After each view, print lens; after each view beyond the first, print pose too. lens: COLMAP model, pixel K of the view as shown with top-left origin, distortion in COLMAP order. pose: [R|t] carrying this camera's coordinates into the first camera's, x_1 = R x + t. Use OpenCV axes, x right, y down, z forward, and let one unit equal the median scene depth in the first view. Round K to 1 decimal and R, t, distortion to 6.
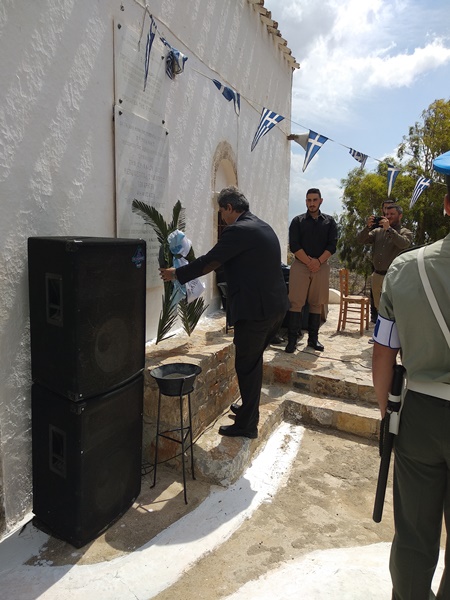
lens RADIAL K [[484.9, 0, 225.0], [0, 484.9, 300.0], [0, 0, 1]] dist [0.001350, -0.000492]
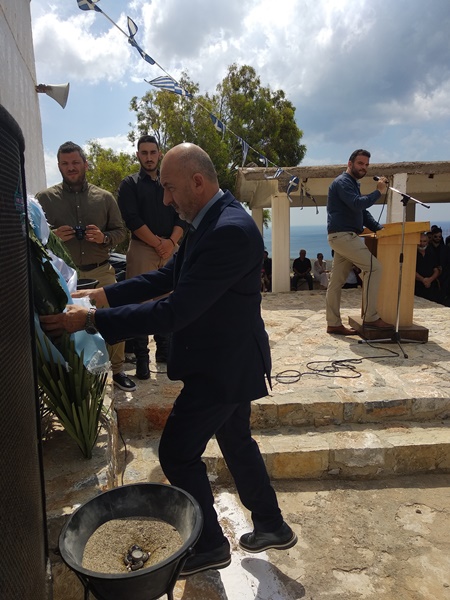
lens RADIAL K [[484.9, 0, 225.0], [0, 484.9, 300.0], [0, 0, 1]] dist [0.001350, -0.000492]
pose [[0.830641, -0.138826, 0.539225, -0.136891], [0.132574, 0.989879, 0.050628, -0.022105], [-0.540796, 0.029434, 0.840639, 0.399173]]
